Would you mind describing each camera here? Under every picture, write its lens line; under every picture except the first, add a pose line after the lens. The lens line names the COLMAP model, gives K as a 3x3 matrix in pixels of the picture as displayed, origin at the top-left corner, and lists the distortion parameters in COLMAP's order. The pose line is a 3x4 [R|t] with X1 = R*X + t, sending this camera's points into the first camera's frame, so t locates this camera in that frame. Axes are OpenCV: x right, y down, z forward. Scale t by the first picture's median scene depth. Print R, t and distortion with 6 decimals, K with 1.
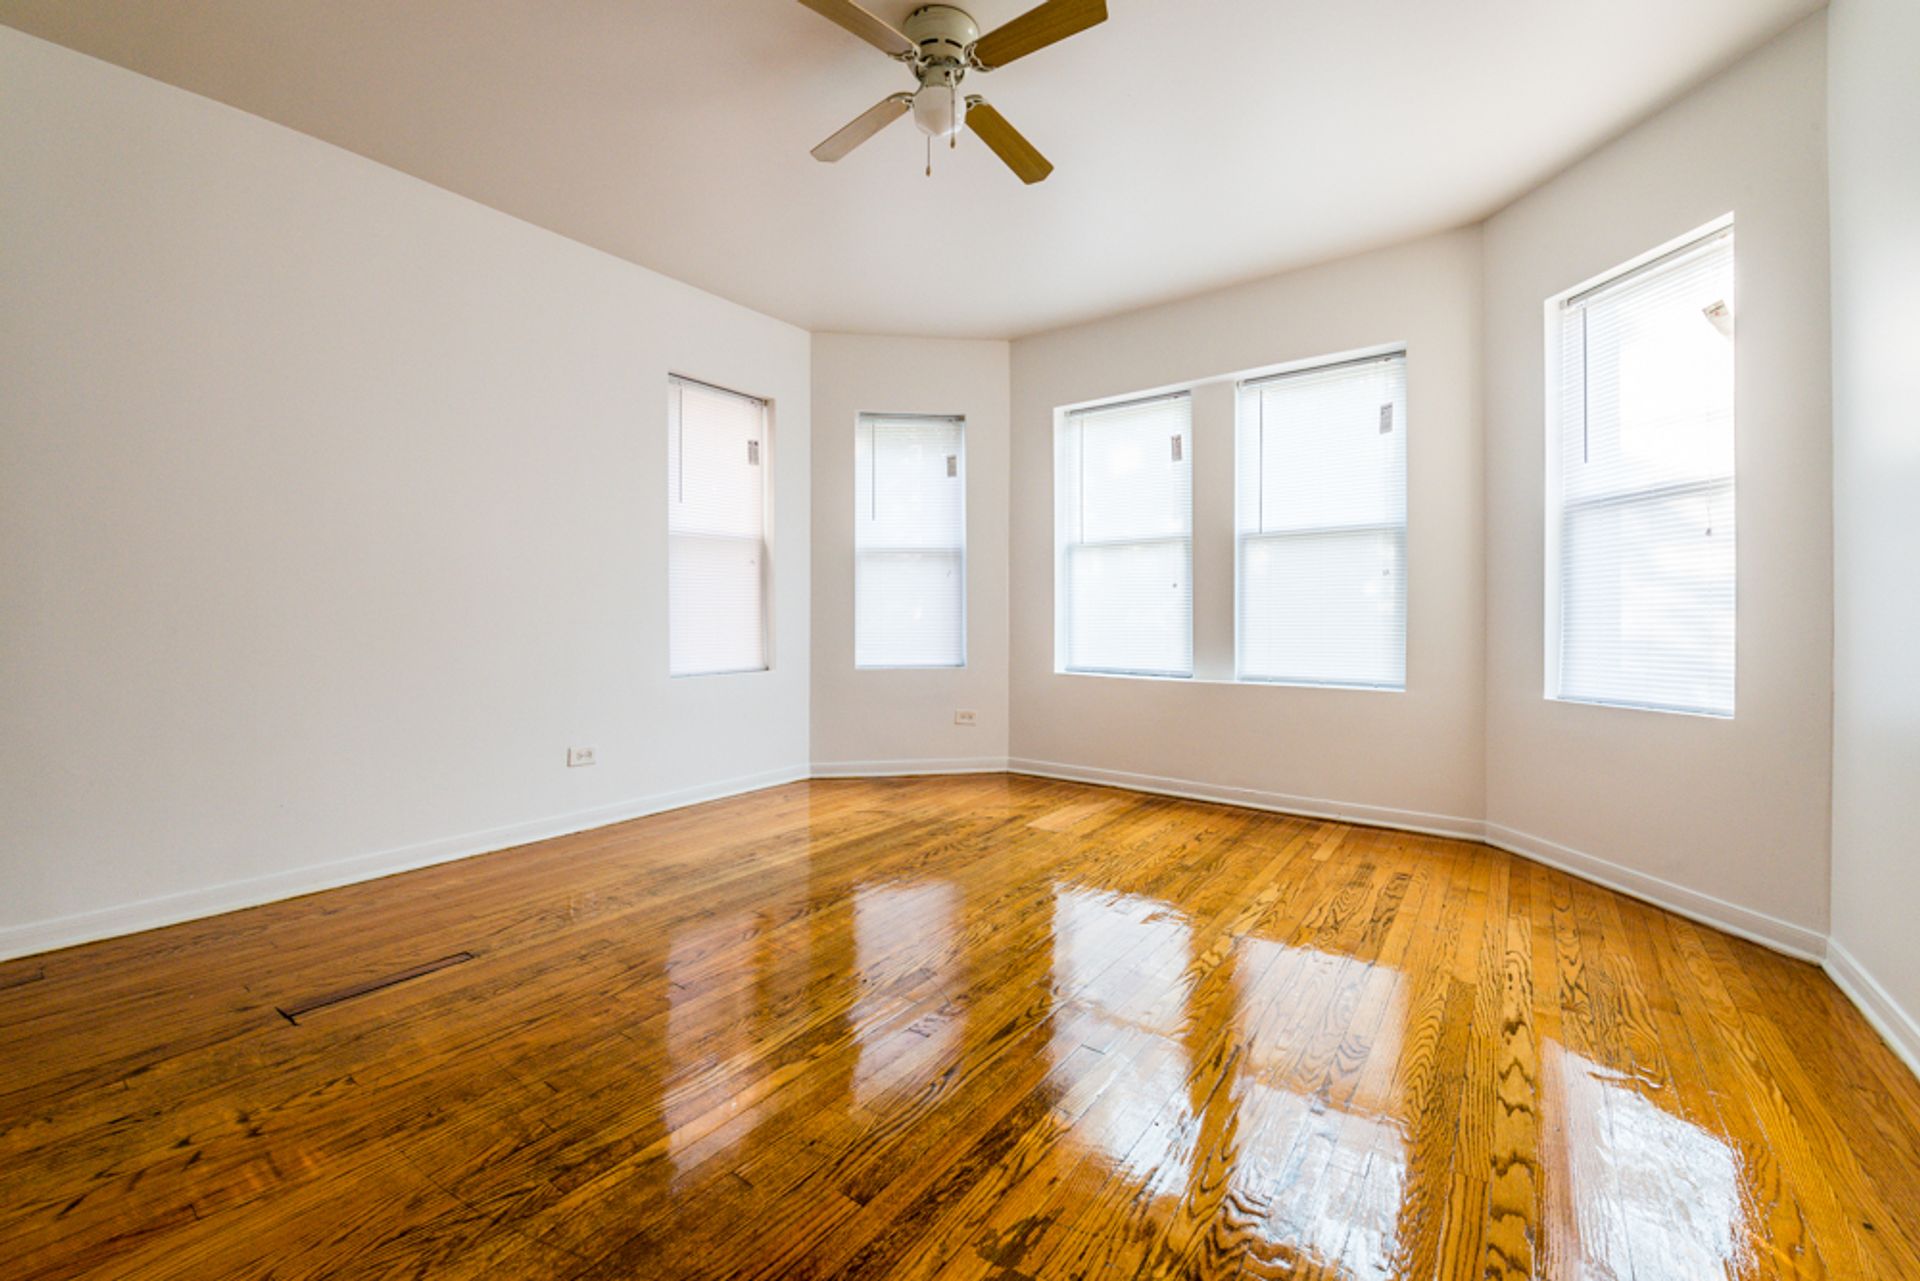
lens RADIAL K [[835.8, 0, 951.4], [0, 835.8, 613.4], [0, 0, 1]] dist [0.005855, -0.006778]
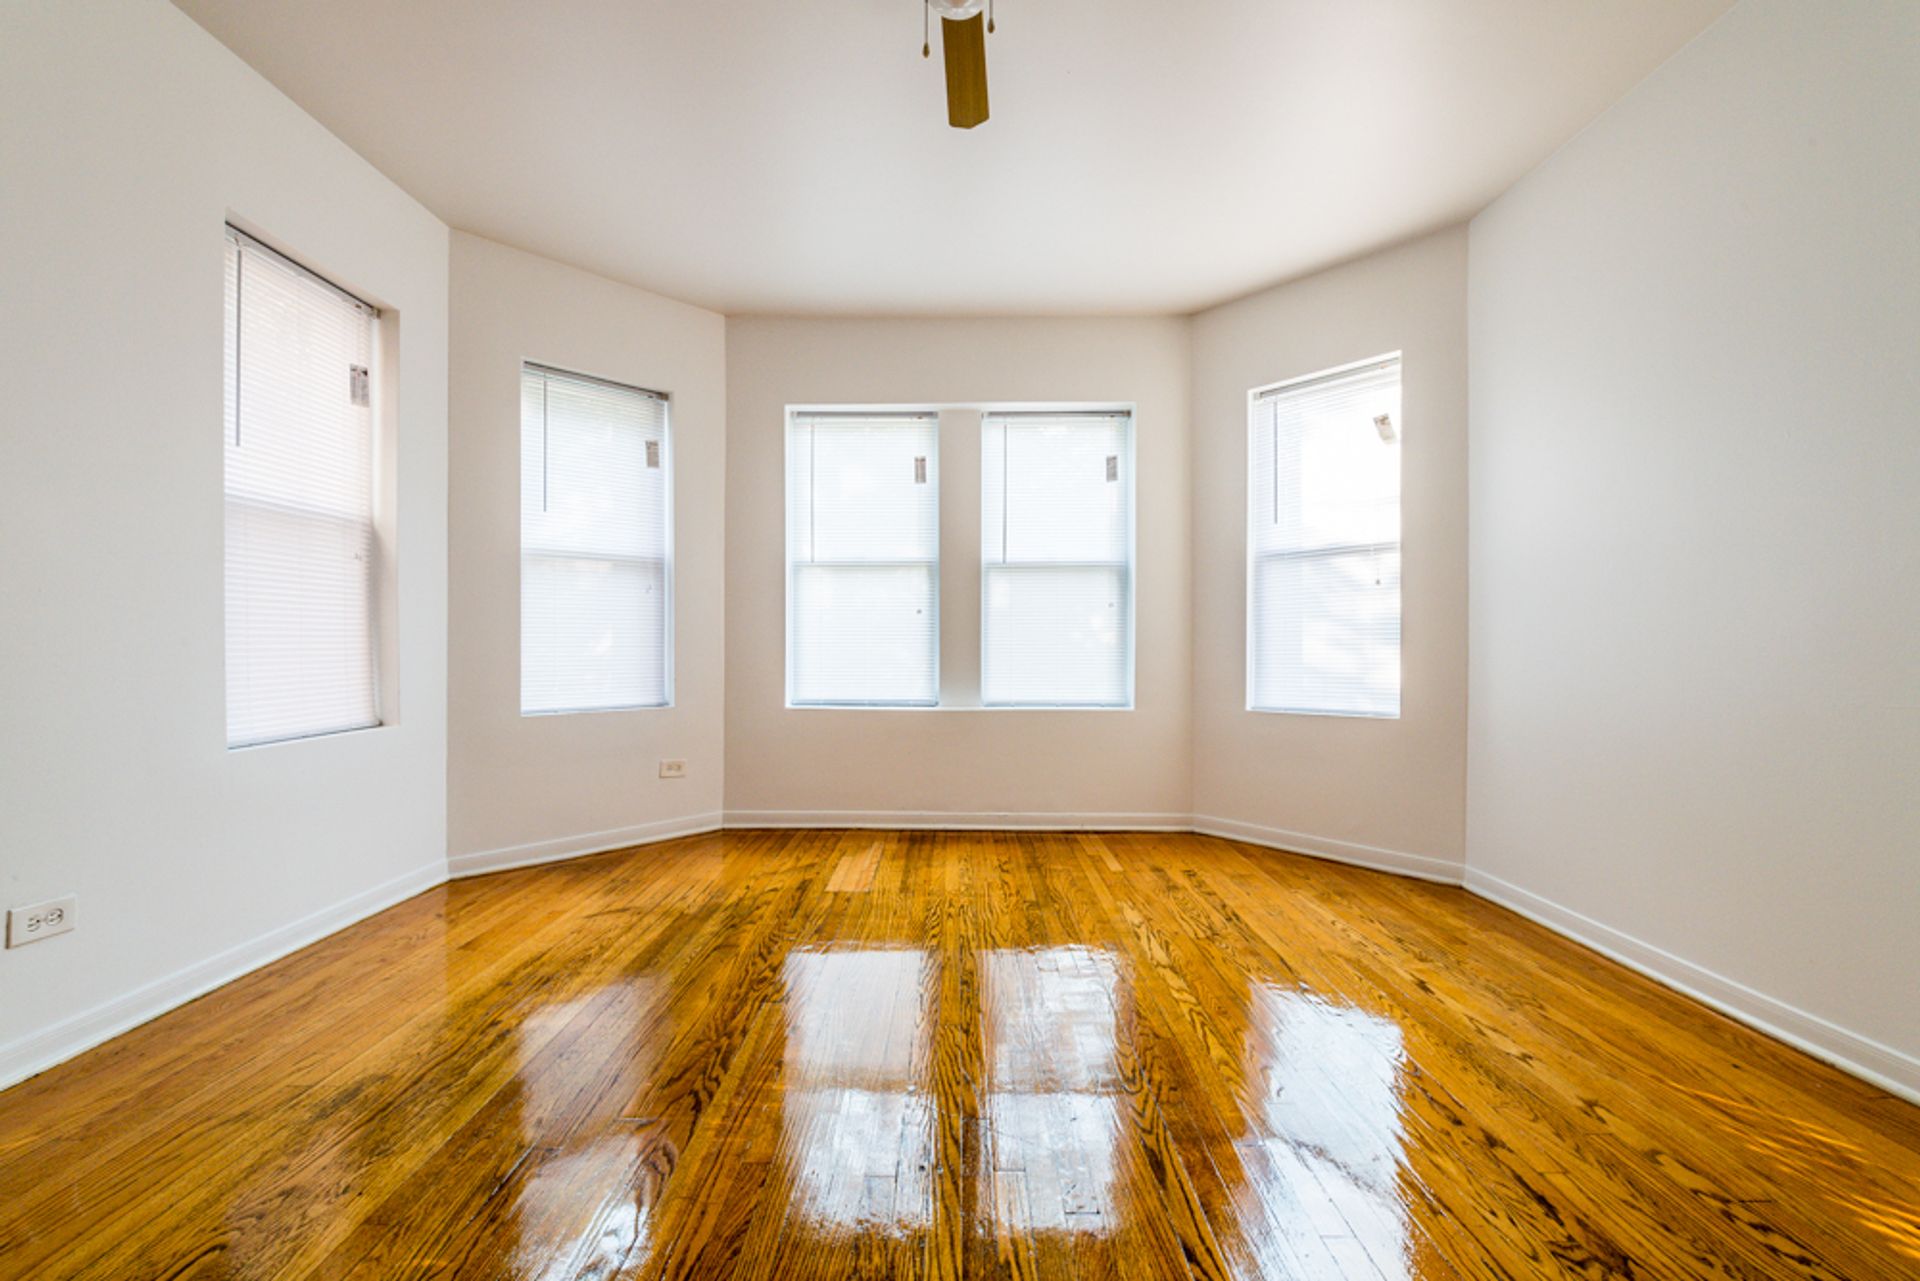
lens RADIAL K [[792.2, 0, 960.0], [0, 792.2, 640.5], [0, 0, 1]] dist [0.007281, -0.007299]
pose [[0.781558, 0.003531, 0.623823, -0.291523], [-0.003311, 0.999993, -0.001513, 0.001511], [-0.623824, -0.000883, 0.781564, 0.276321]]
